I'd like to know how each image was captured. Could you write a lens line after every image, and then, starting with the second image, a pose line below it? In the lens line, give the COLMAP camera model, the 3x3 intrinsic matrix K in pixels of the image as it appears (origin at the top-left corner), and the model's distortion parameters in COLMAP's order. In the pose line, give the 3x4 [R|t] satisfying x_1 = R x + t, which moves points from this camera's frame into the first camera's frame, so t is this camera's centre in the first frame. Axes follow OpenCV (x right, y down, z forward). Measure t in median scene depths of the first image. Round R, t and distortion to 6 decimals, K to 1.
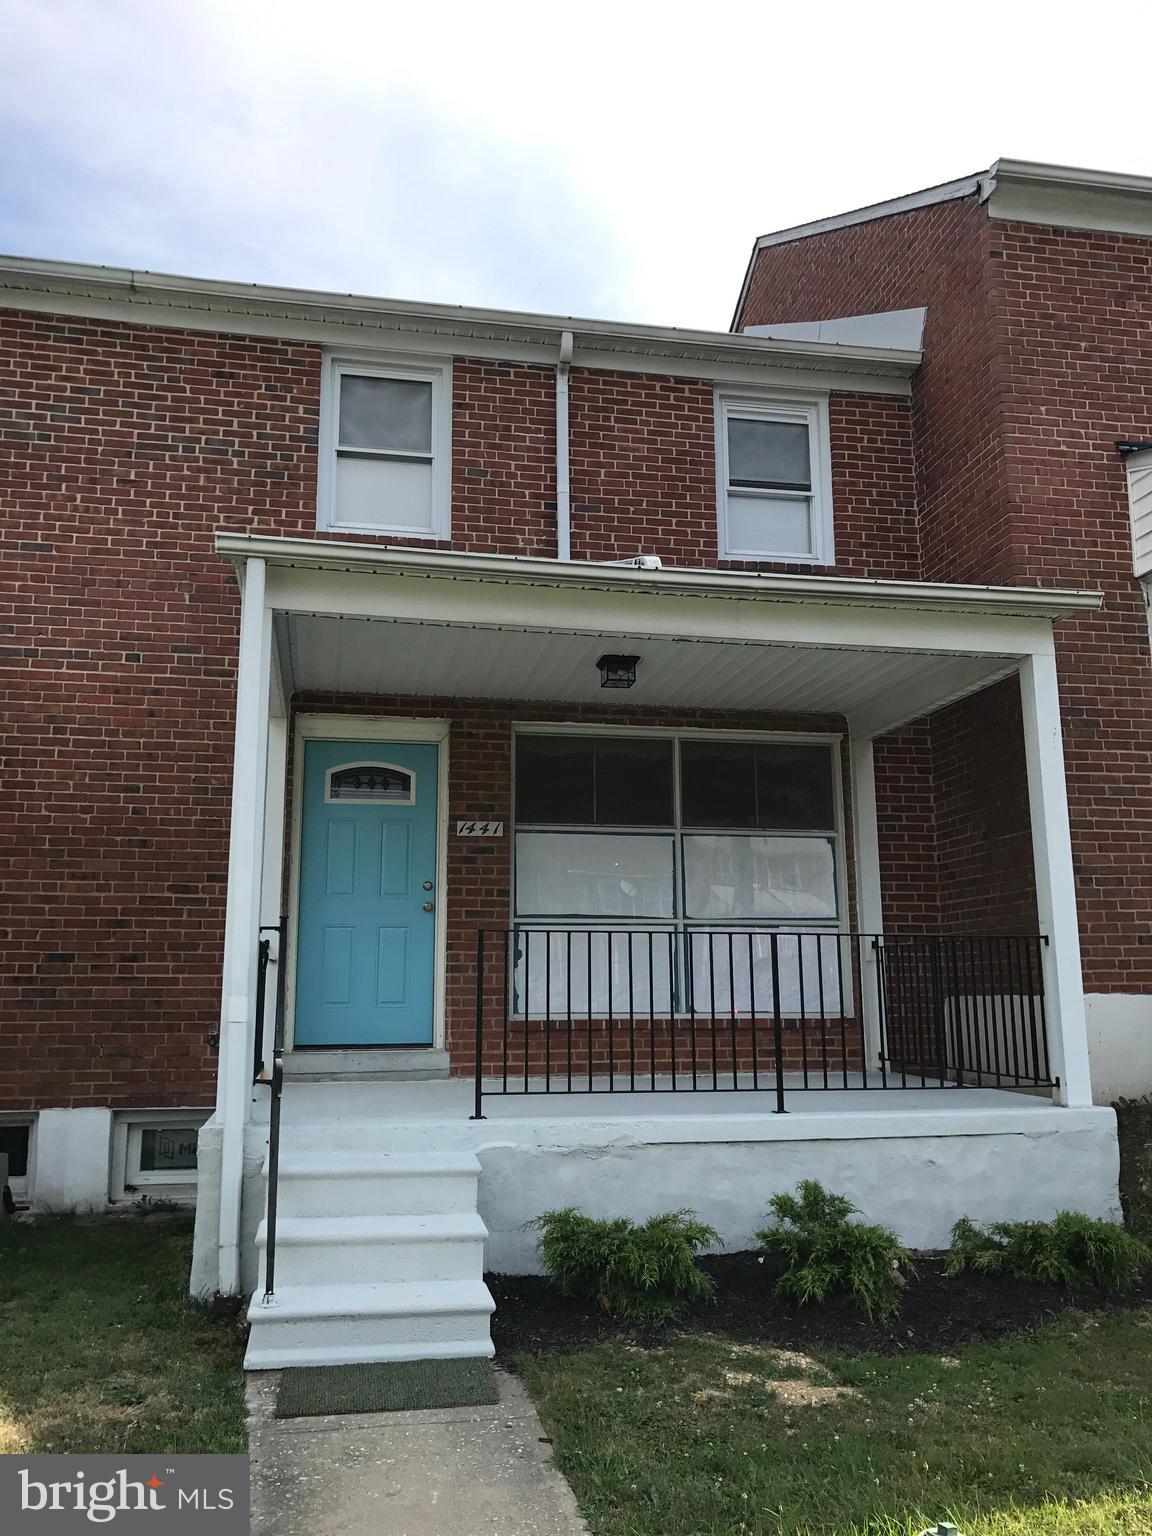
lens RADIAL K [[1284.4, 0, 581.2], [0, 1284.4, 767.6], [0, 0, 1]] dist [0.041961, -0.013613]
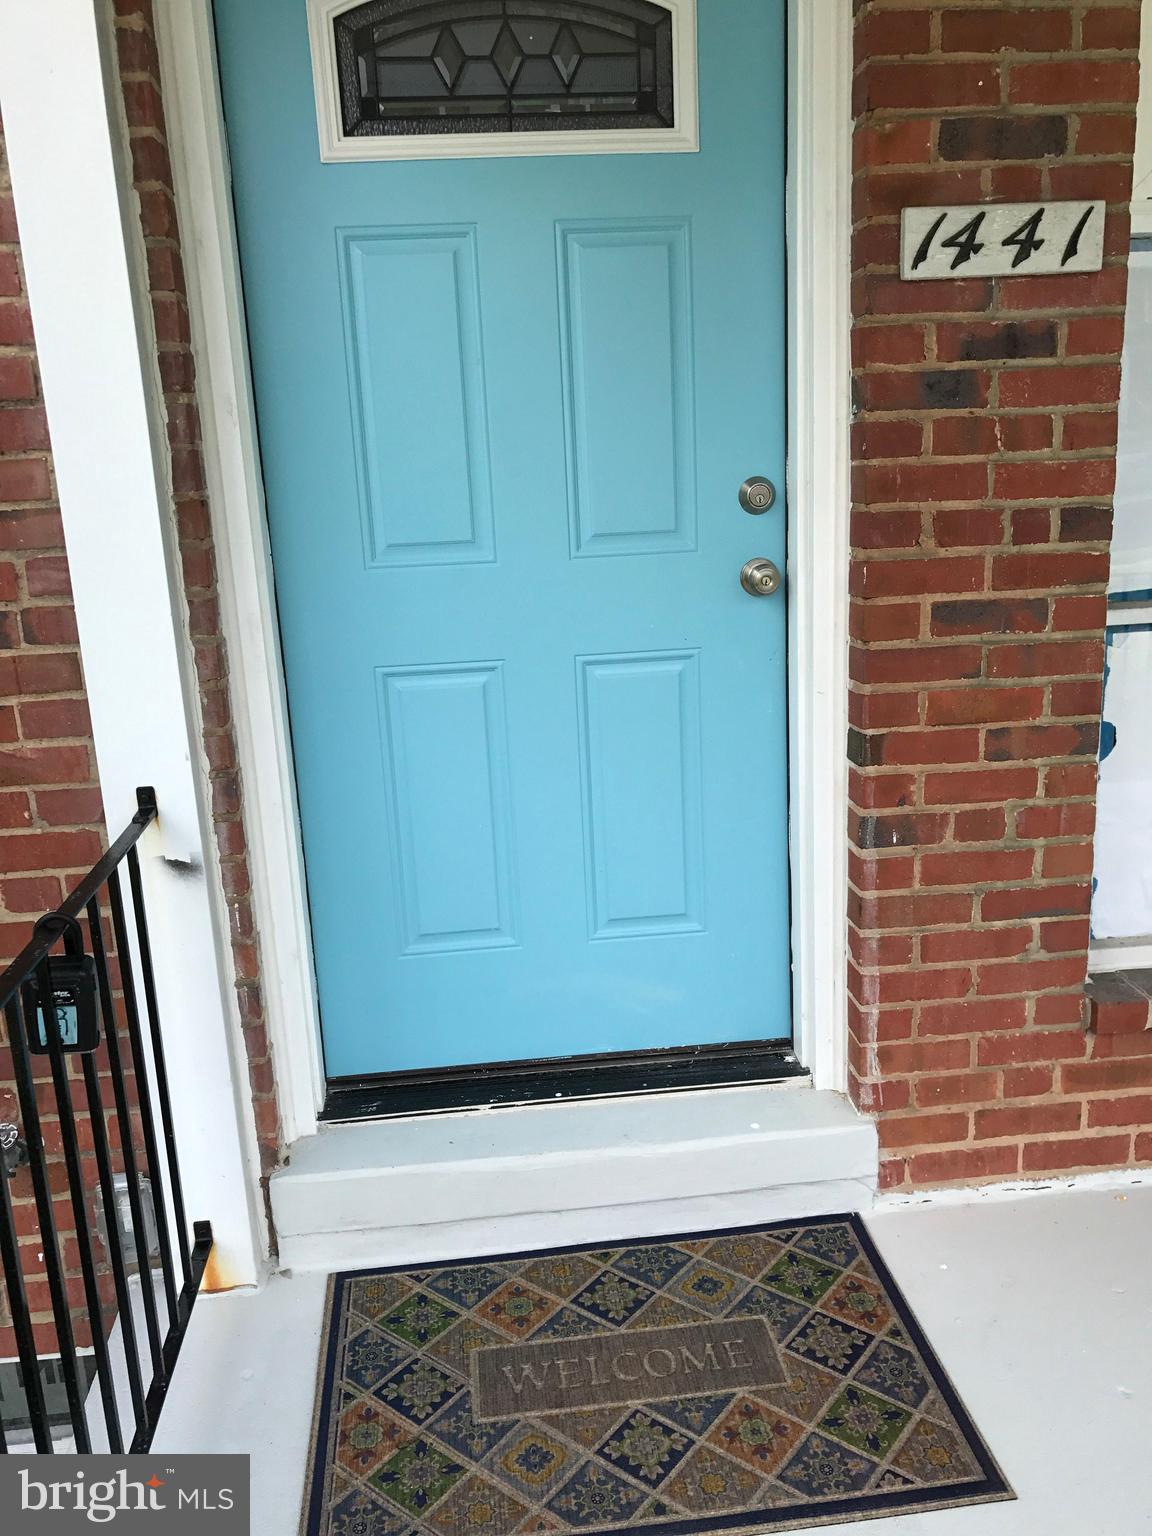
lens RADIAL K [[1284.4, 0, 576.7], [0, 1284.4, 776.4], [0, 0, 1]] dist [0.041961, -0.013613]
pose [[0.995985, -0.022958, -0.086530, -0.136273], [0.058174, 0.900645, 0.430645, 0.030125], [0.068046, -0.433950, 0.898364, 0.753243]]
